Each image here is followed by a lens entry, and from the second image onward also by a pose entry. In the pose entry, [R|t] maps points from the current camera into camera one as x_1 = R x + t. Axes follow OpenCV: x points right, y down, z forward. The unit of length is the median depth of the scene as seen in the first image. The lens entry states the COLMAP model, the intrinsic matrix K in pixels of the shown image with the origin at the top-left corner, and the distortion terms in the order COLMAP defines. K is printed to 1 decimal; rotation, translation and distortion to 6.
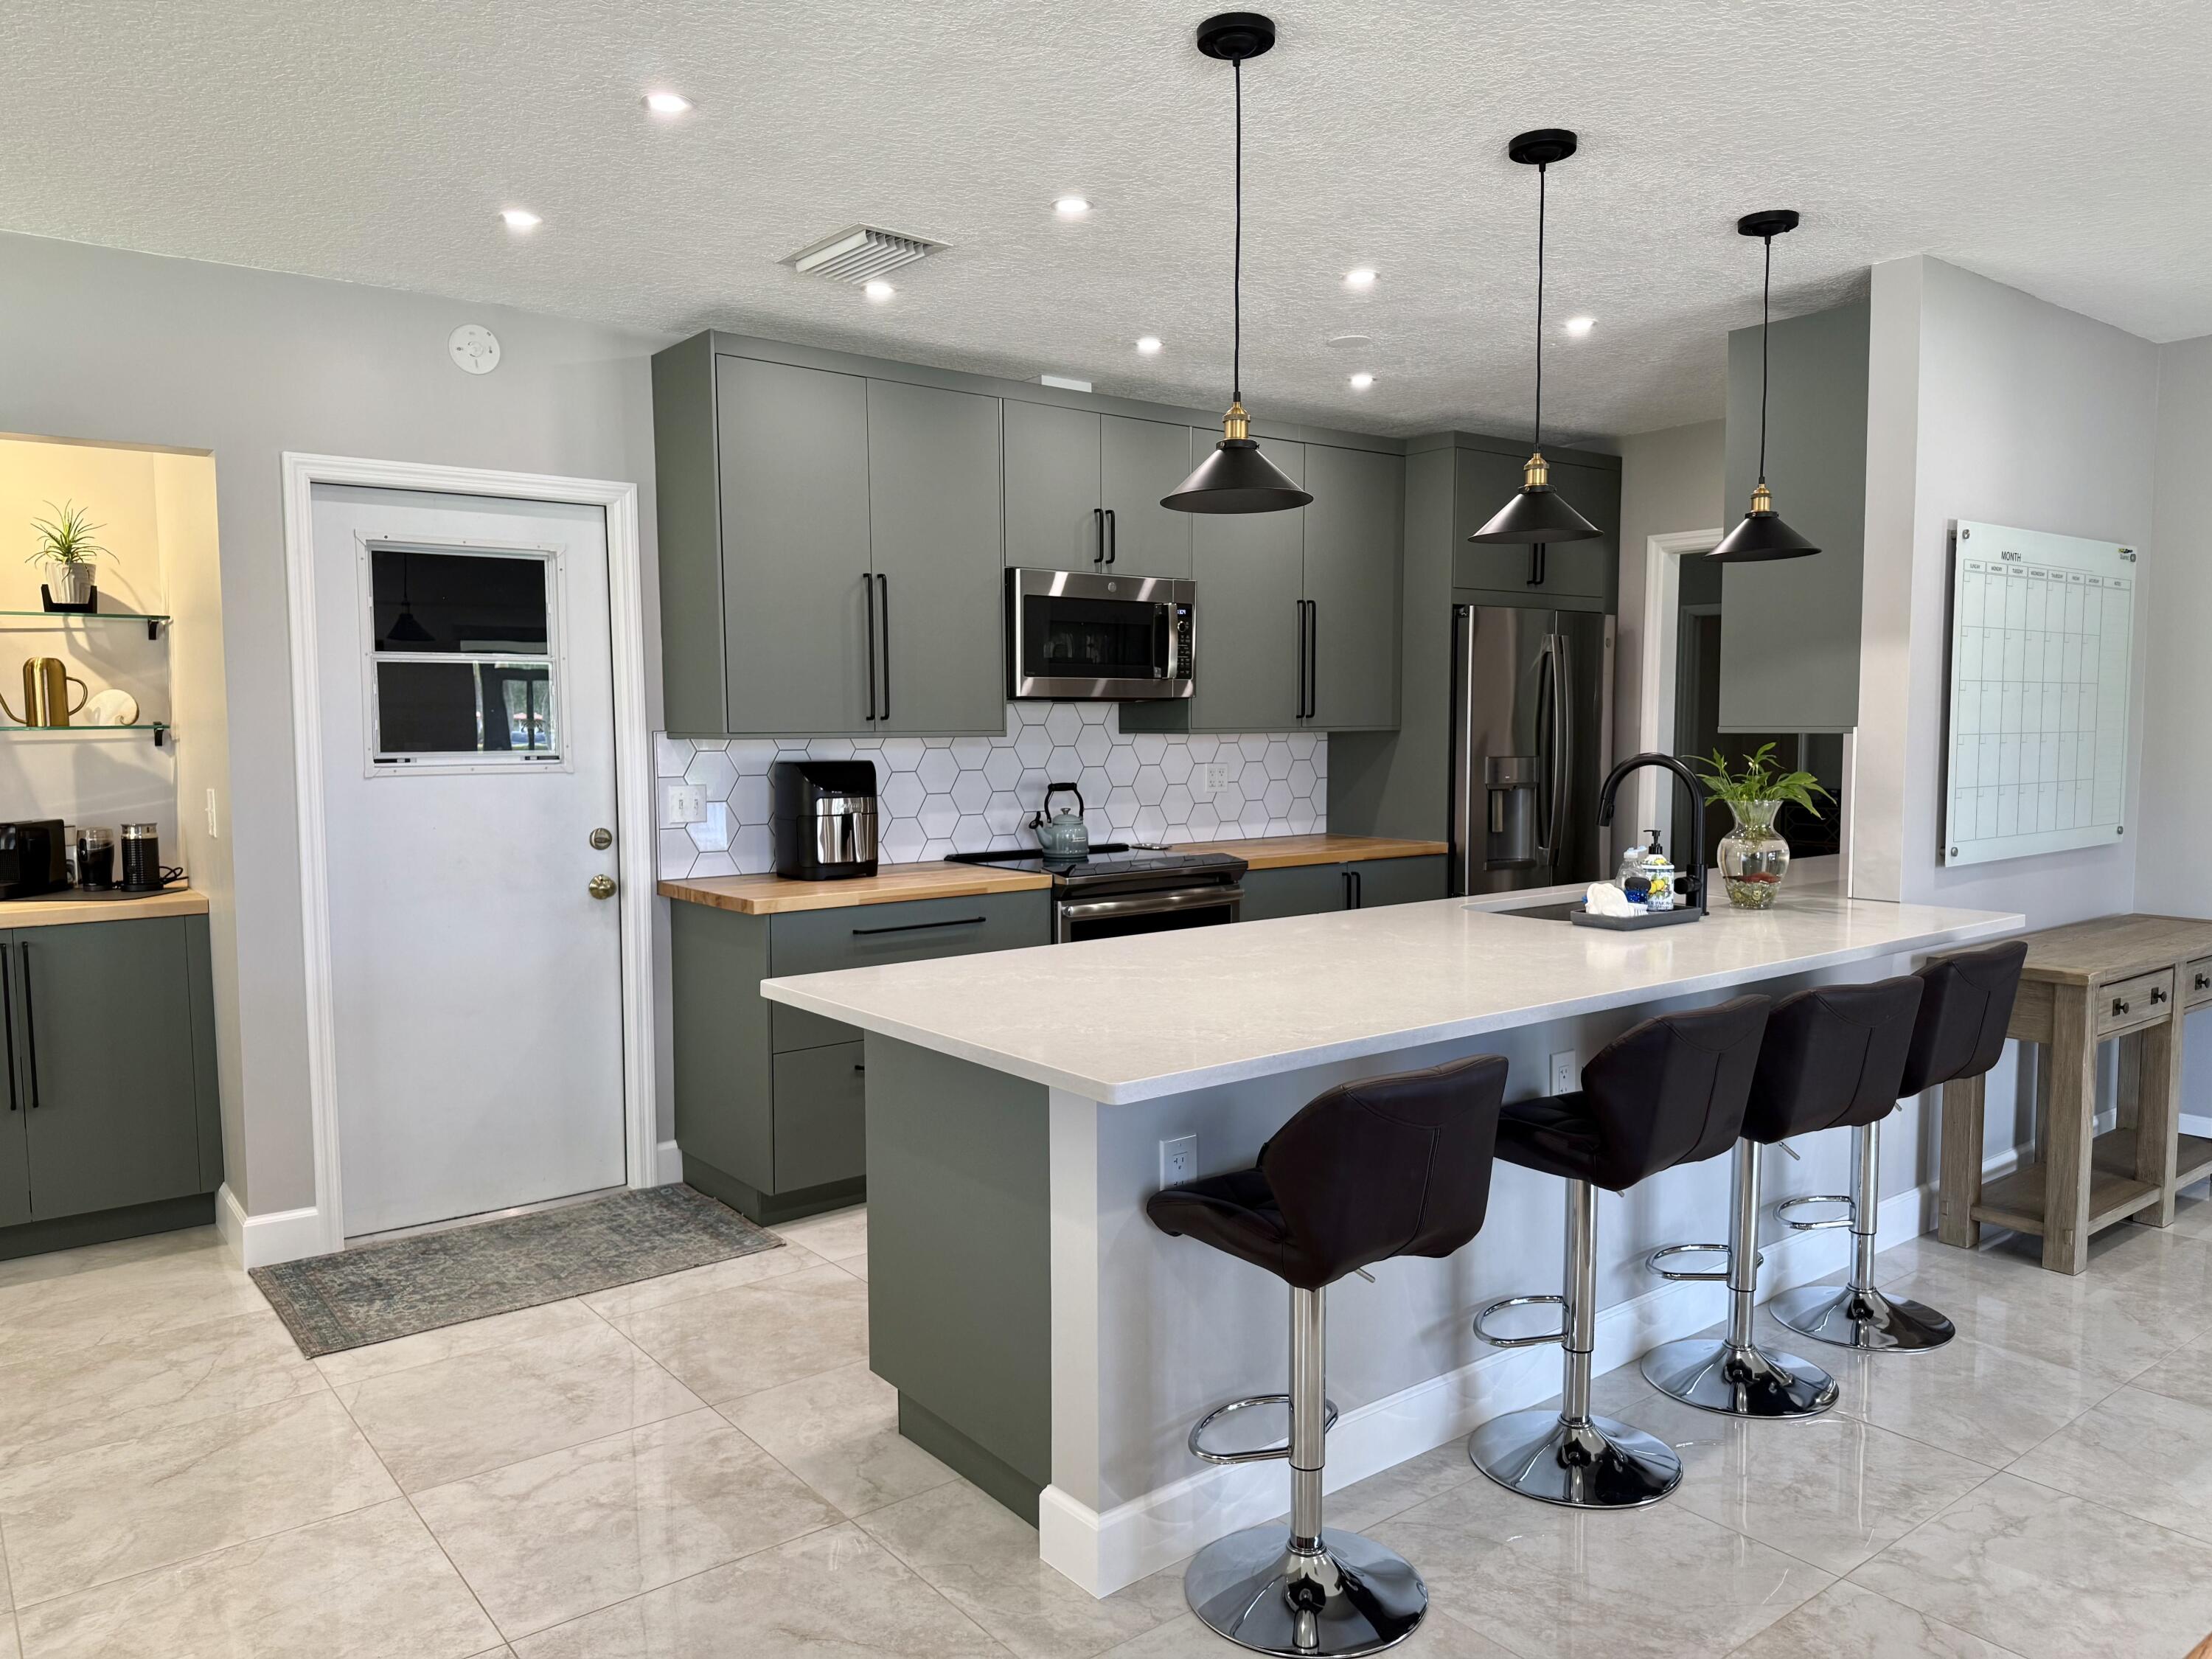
lens RADIAL K [[1549.8, 0, 1101.9], [0, 1549.8, 844.2], [0, 0, 1]] dist [0.056235, -0.067784]
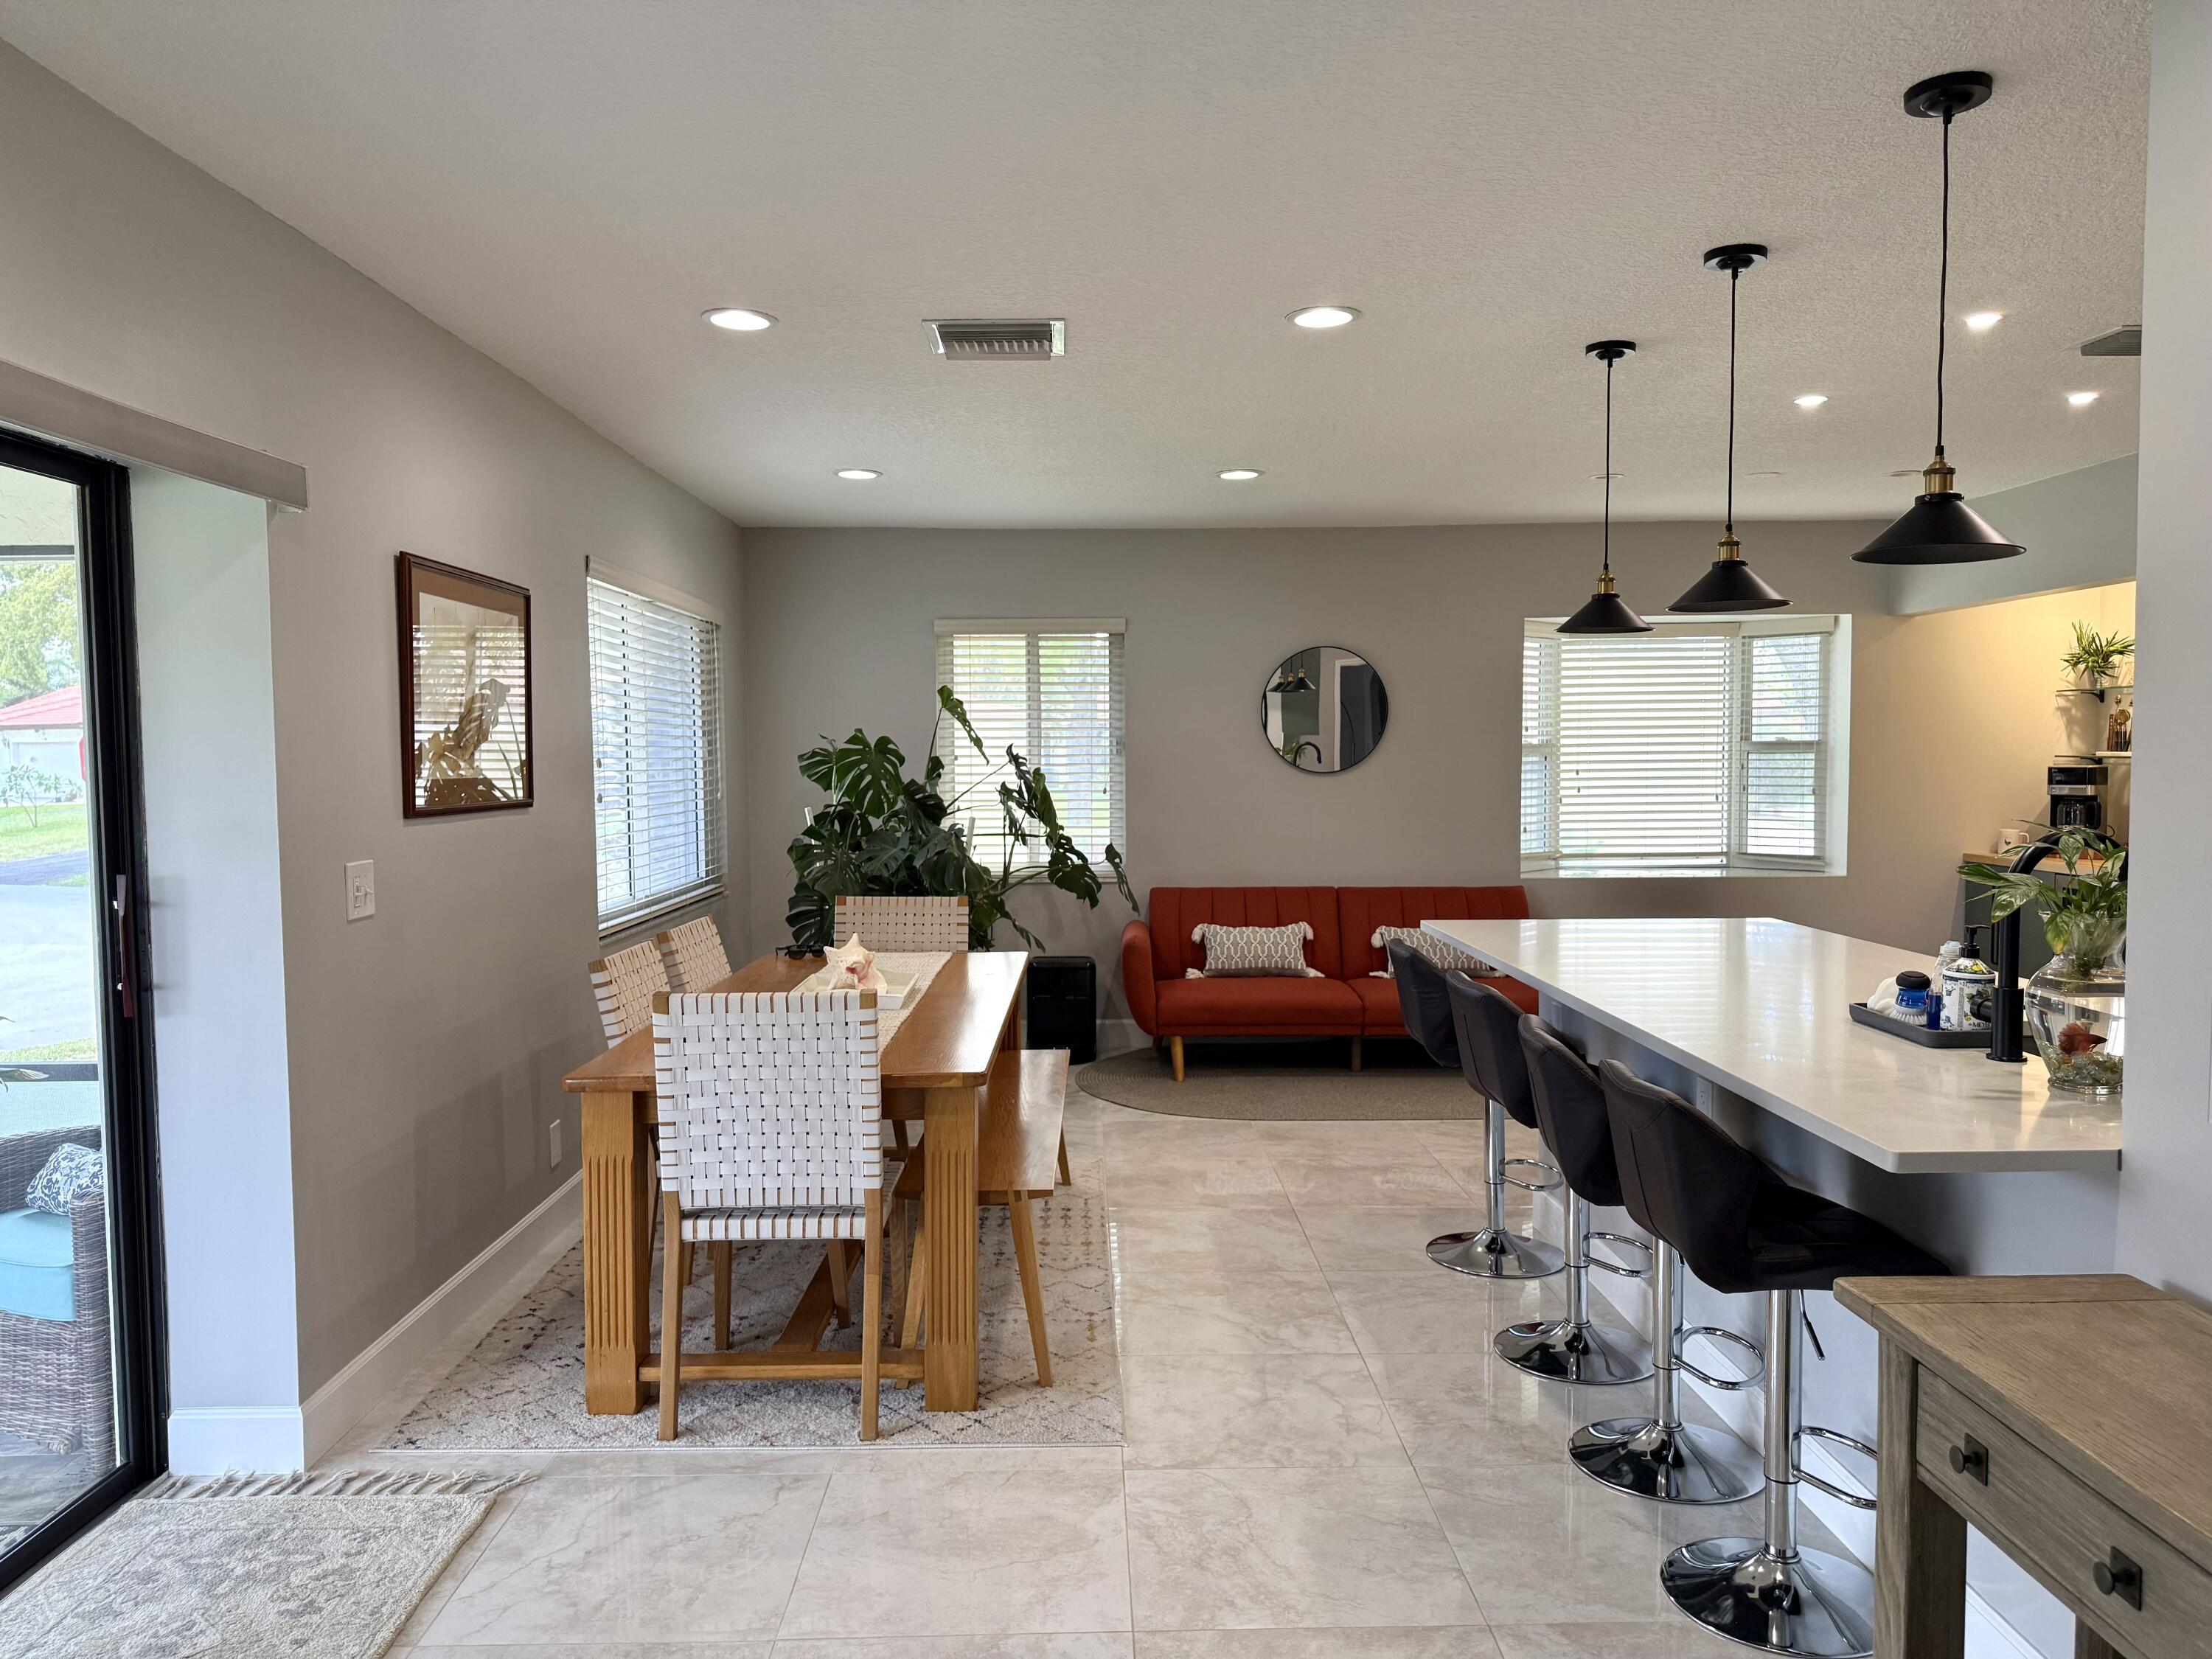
lens RADIAL K [[1539.8, 0, 1116.1], [0, 1539.8, 842.6], [0, 0, 1]] dist [0.188993, -0.329916]
pose [[-0.599718, 0.056709, -0.798199, 1.016618], [-0.052312, 0.992574, 0.109822, -0.093068], [0.798499, 0.107618, -0.592298, 0.943797]]
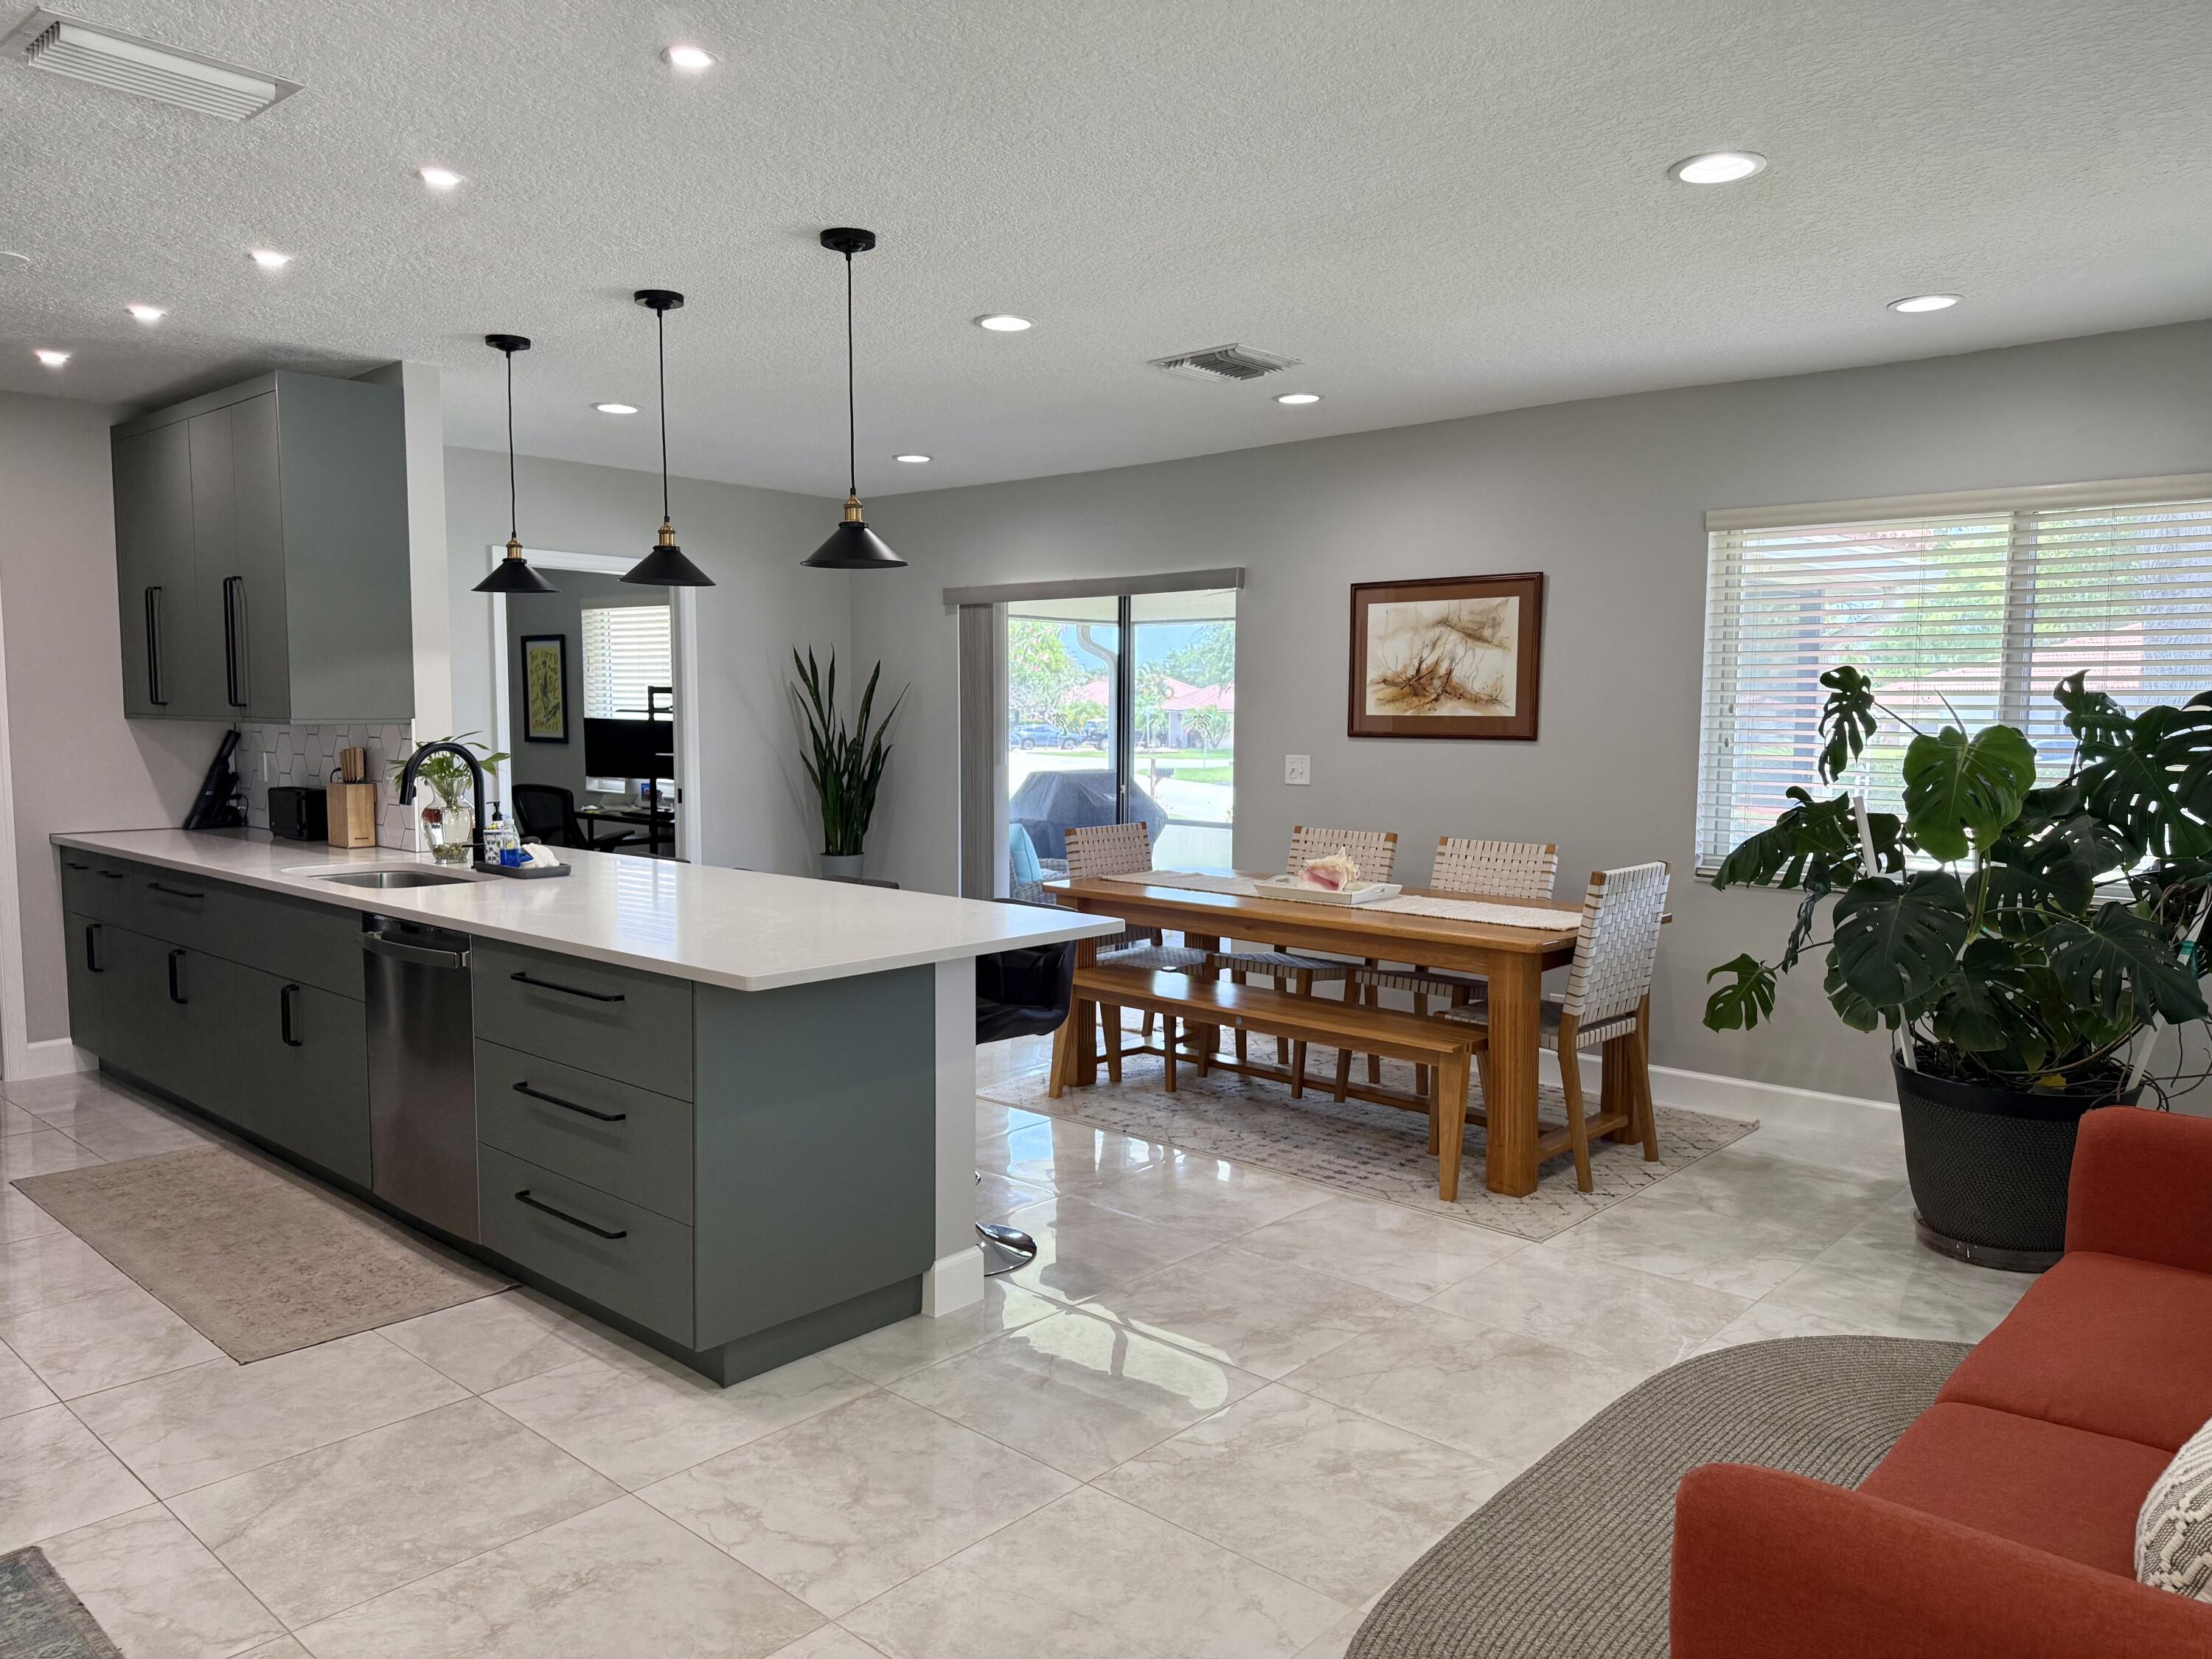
lens RADIAL K [[1549.8, 0, 1101.9], [0, 1549.8, 844.2], [0, 0, 1]] dist [0.056235, -0.067784]
pose [[-0.168253, -0.088626, 0.981752, -0.823318], [0.069386, 0.992415, 0.101481, -0.056356], [-0.983299, 0.085195, -0.160828, 0.614840]]
